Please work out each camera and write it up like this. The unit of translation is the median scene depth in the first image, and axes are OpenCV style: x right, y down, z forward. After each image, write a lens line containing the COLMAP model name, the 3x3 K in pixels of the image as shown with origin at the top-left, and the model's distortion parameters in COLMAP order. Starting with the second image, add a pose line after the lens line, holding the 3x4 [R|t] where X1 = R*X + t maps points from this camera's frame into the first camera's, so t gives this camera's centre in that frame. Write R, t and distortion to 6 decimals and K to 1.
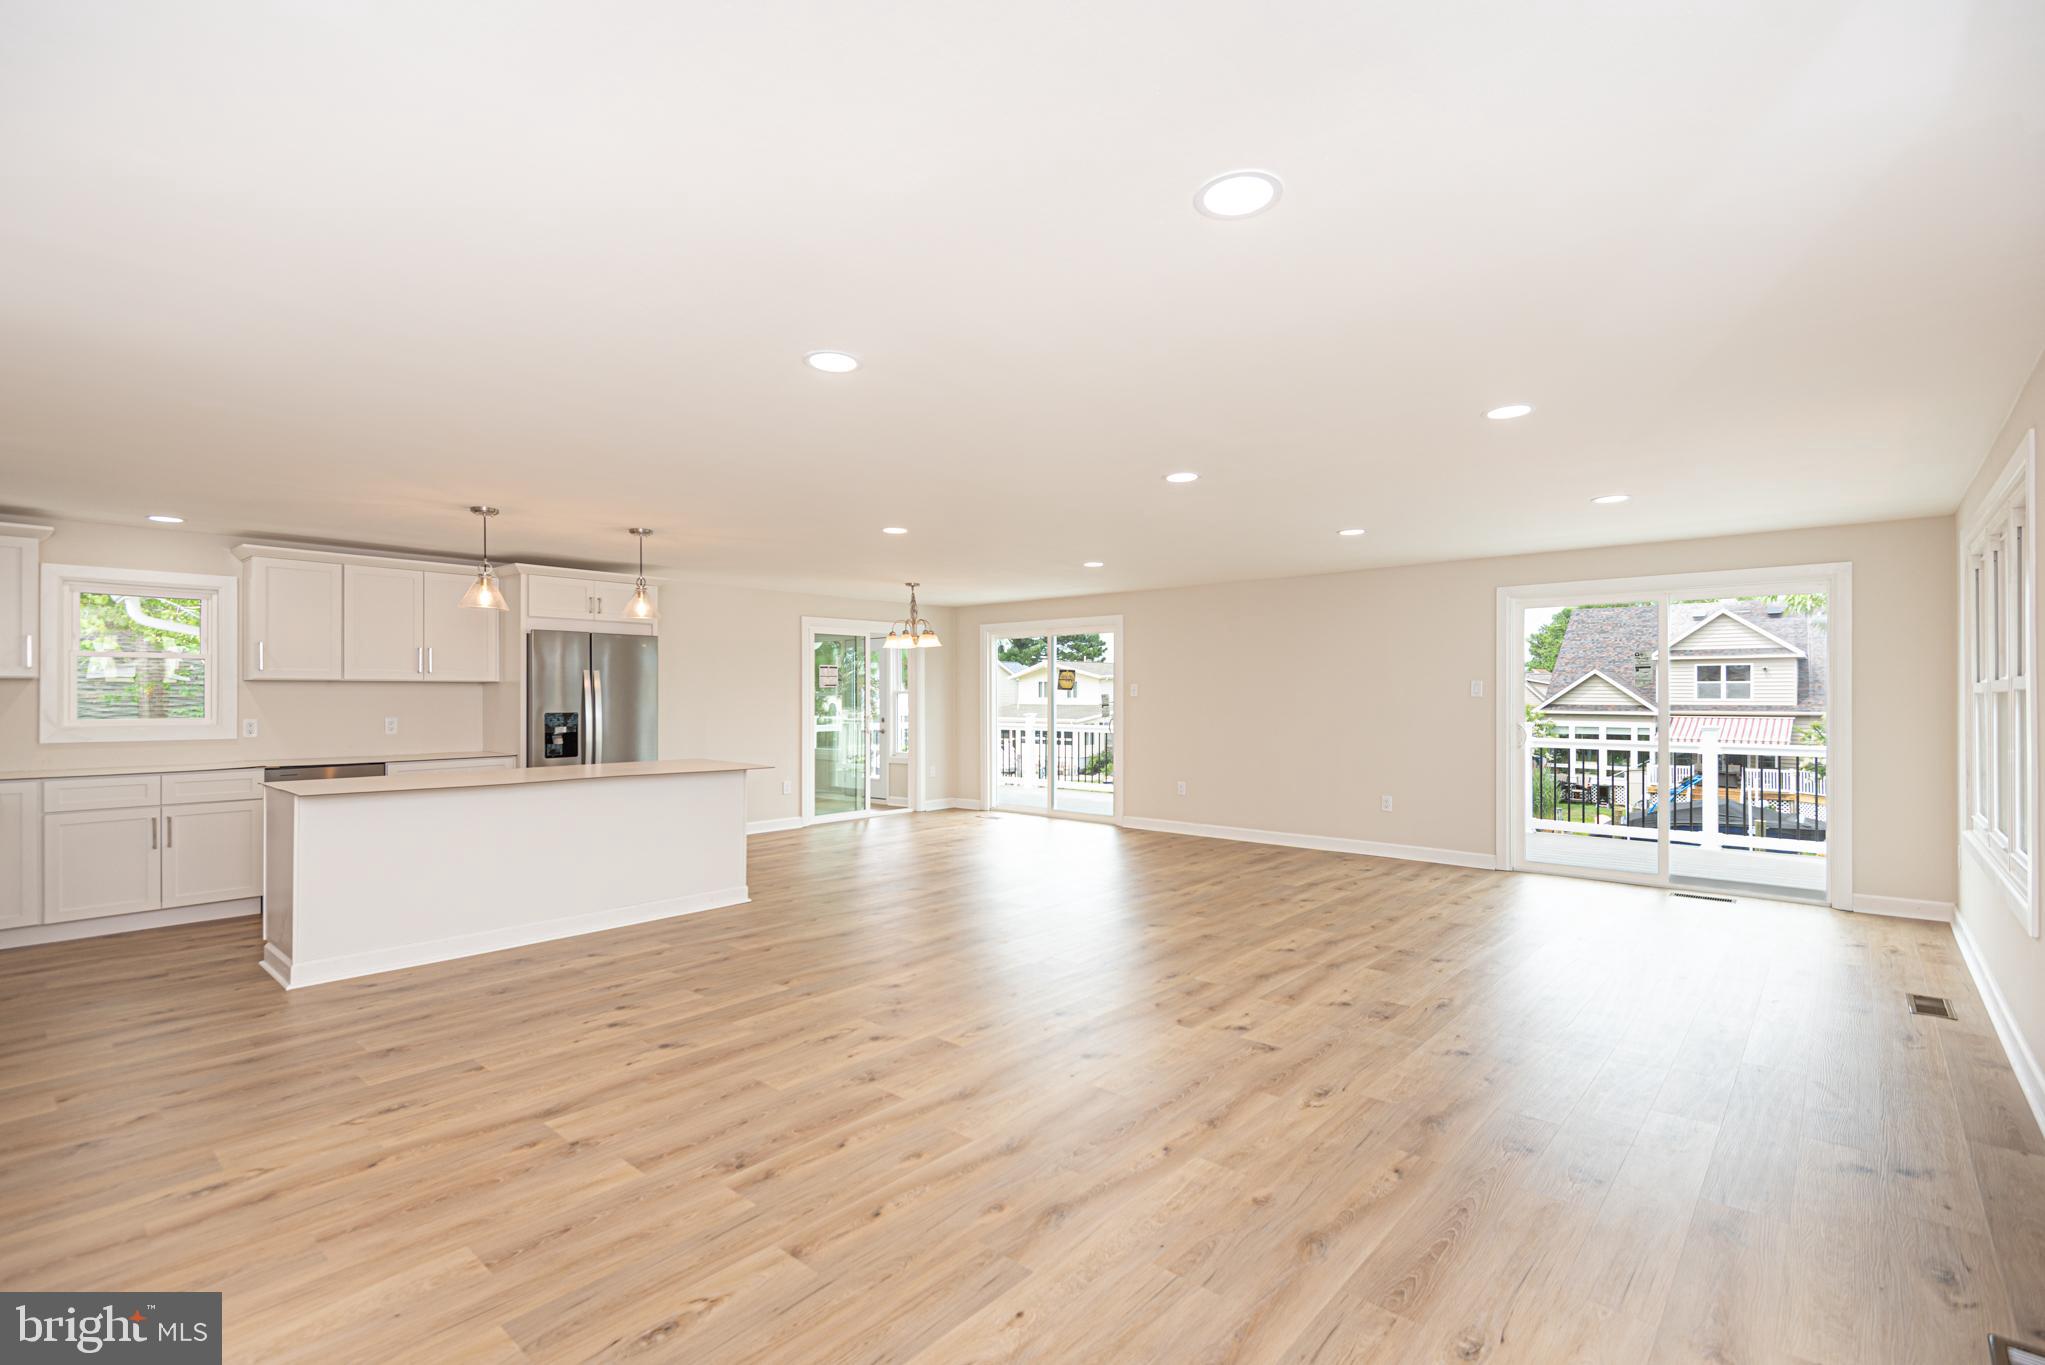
lens RADIAL K [[929.2, 0, 1023.1], [0, 929.2, 687.1], [0, 0, 1]] dist [0.000060, -0.003138]
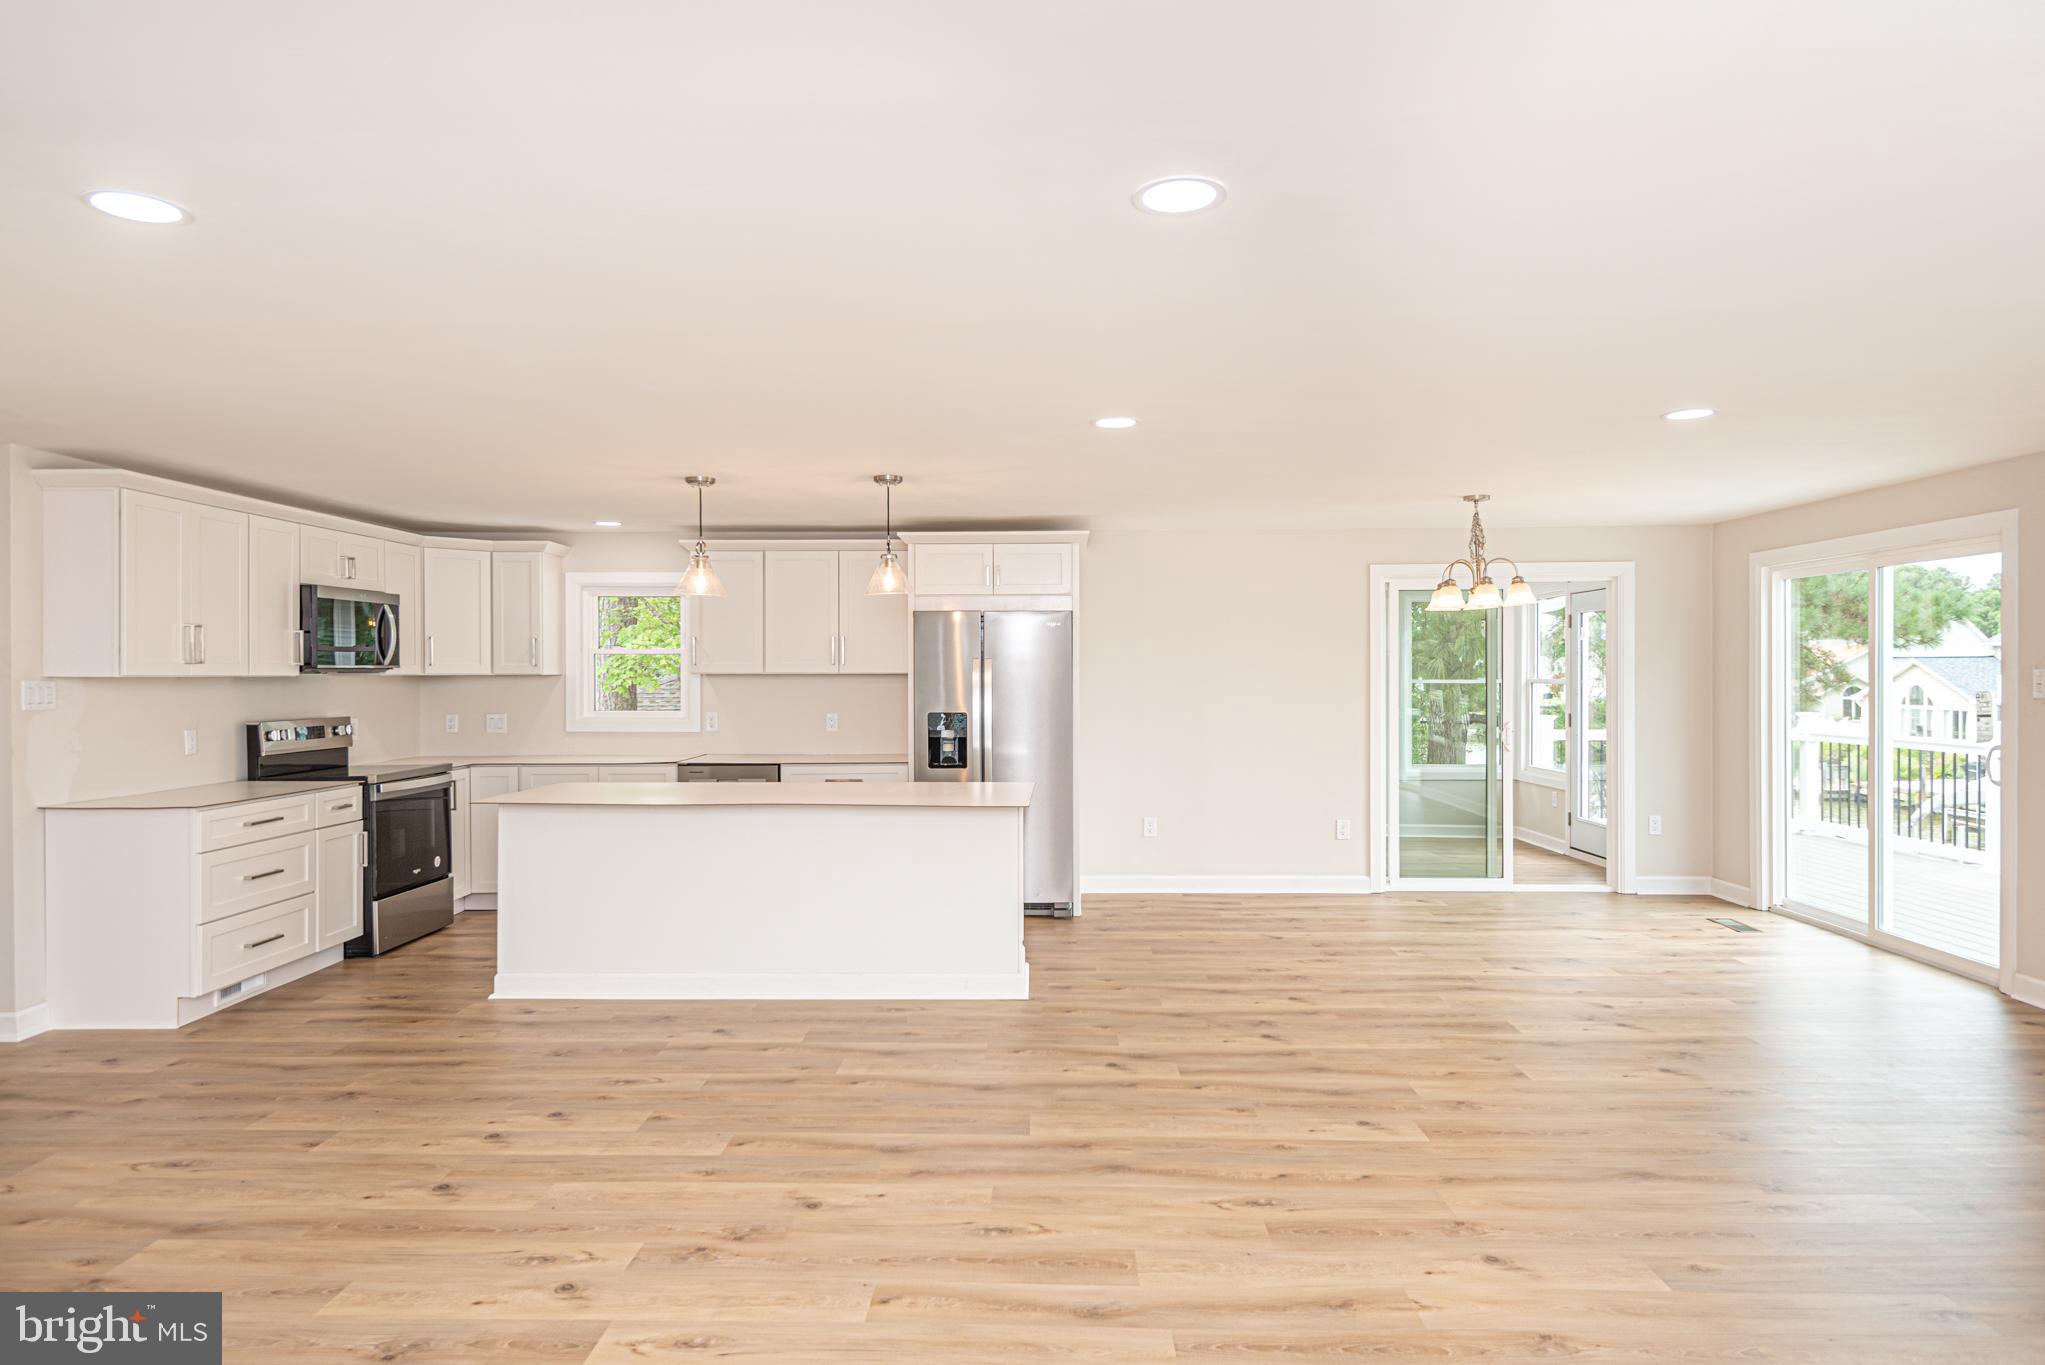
lens RADIAL K [[1191.5, 0, 1035.2], [0, 1191.5, 667.3], [0, 0, 1]] dist [0.014714, -0.008091]
pose [[0.648722, -0.003509, -0.761018, 0.340111], [0.006053, 0.999982, 0.000550, -0.012410], [0.761002, -0.004963, 0.648731, 0.393463]]
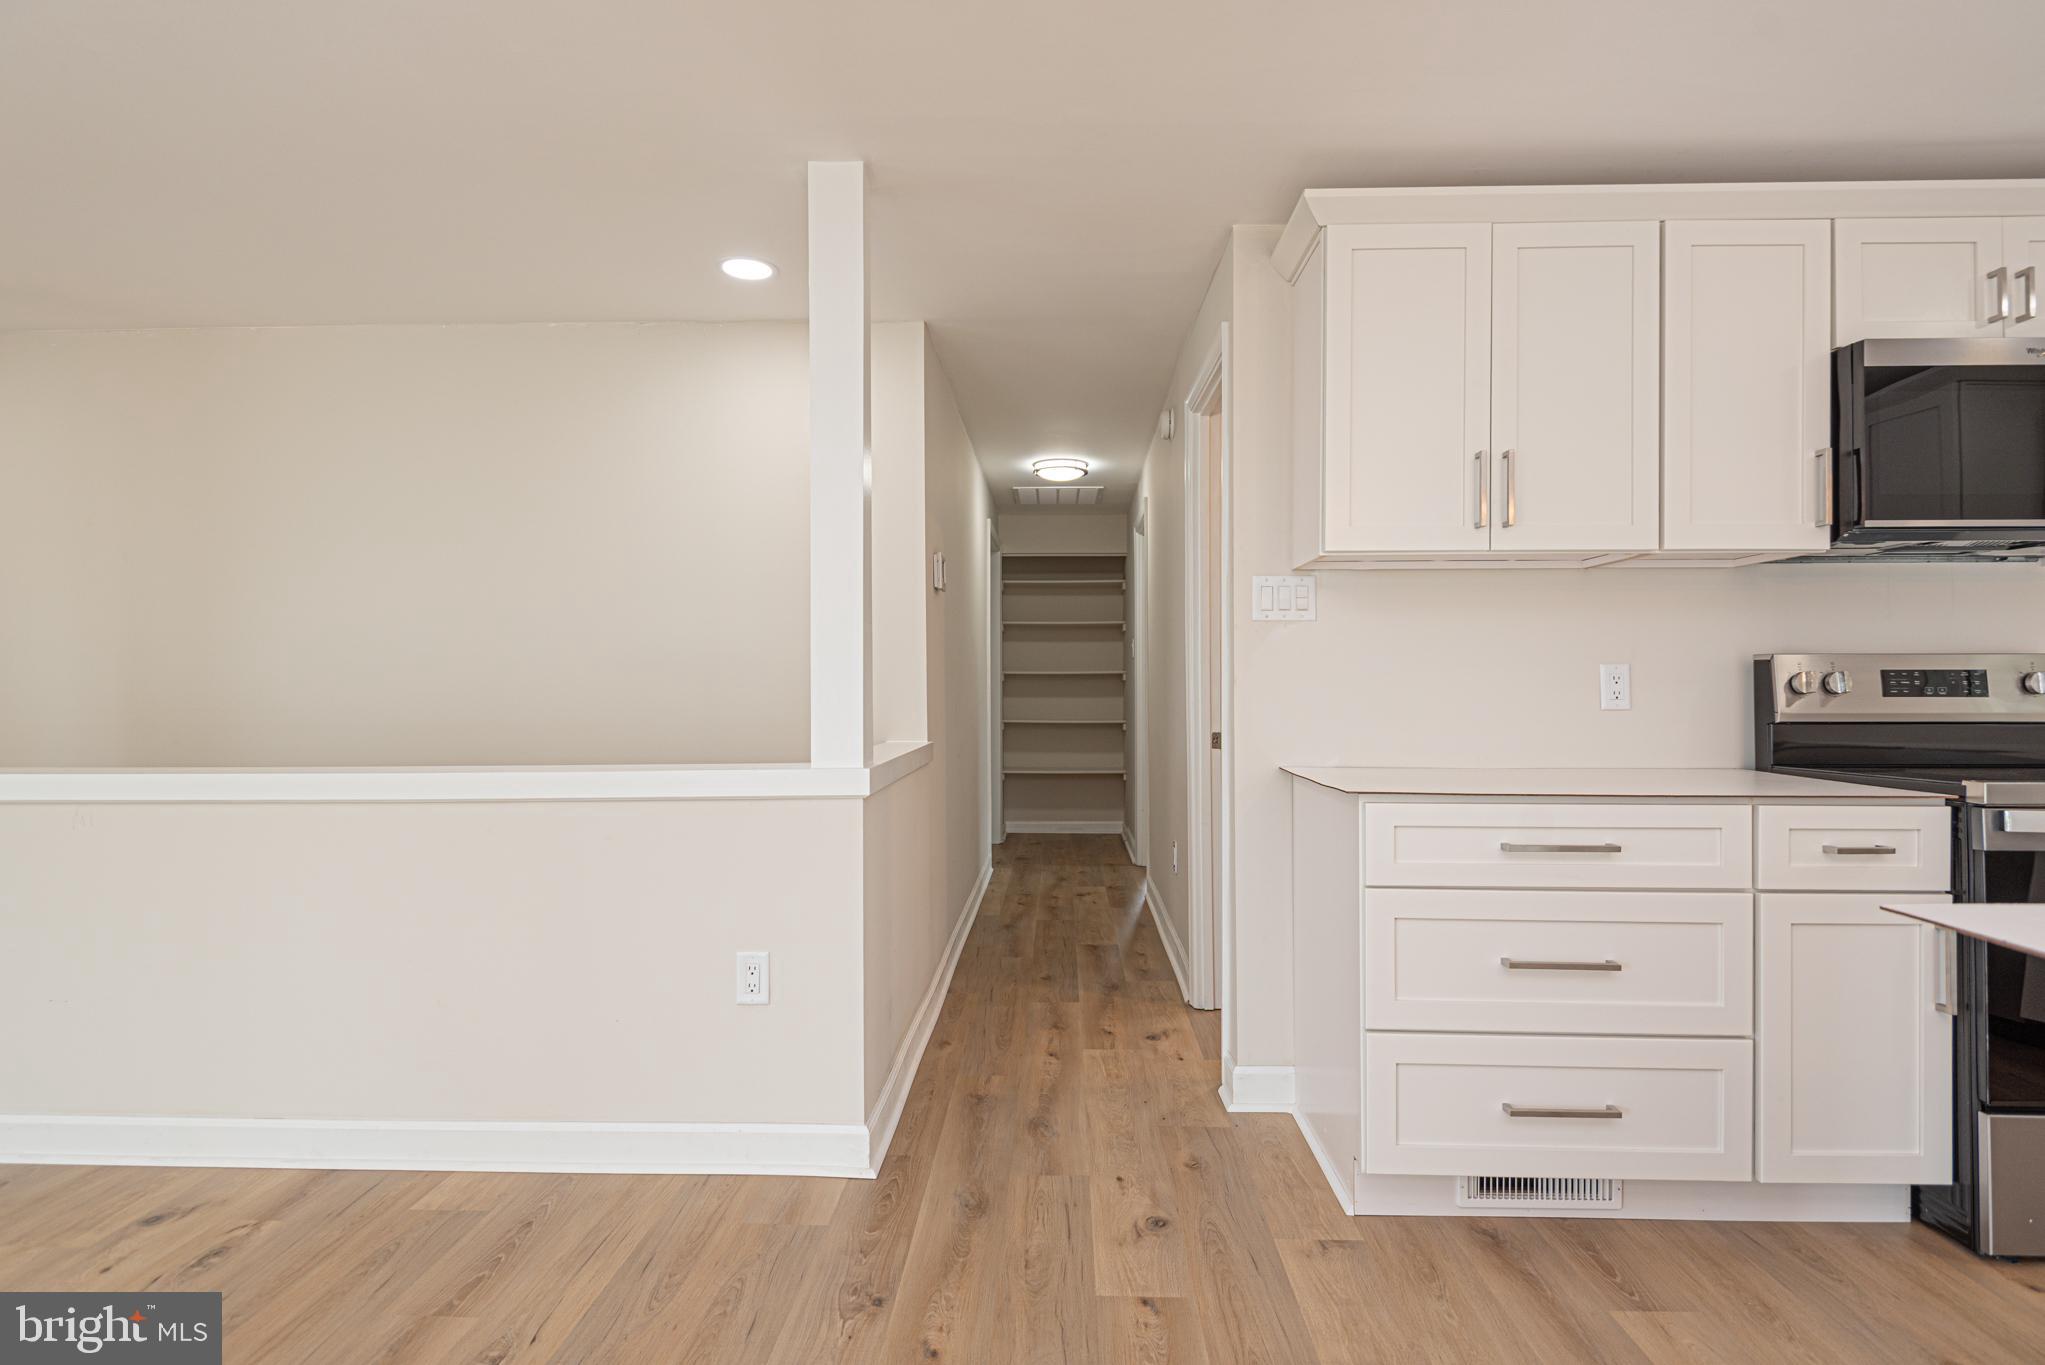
lens RADIAL K [[1043.6, 0, 1019.2], [0, 1043.6, 678.2], [0, 0, 1]] dist [0.007416, -0.004207]
pose [[-0.773559, -0.007944, -0.633675, -0.267389], [0.004989, 0.999814, -0.018625, 0.040876], [0.633705, -0.017568, -0.773376, 0.660237]]
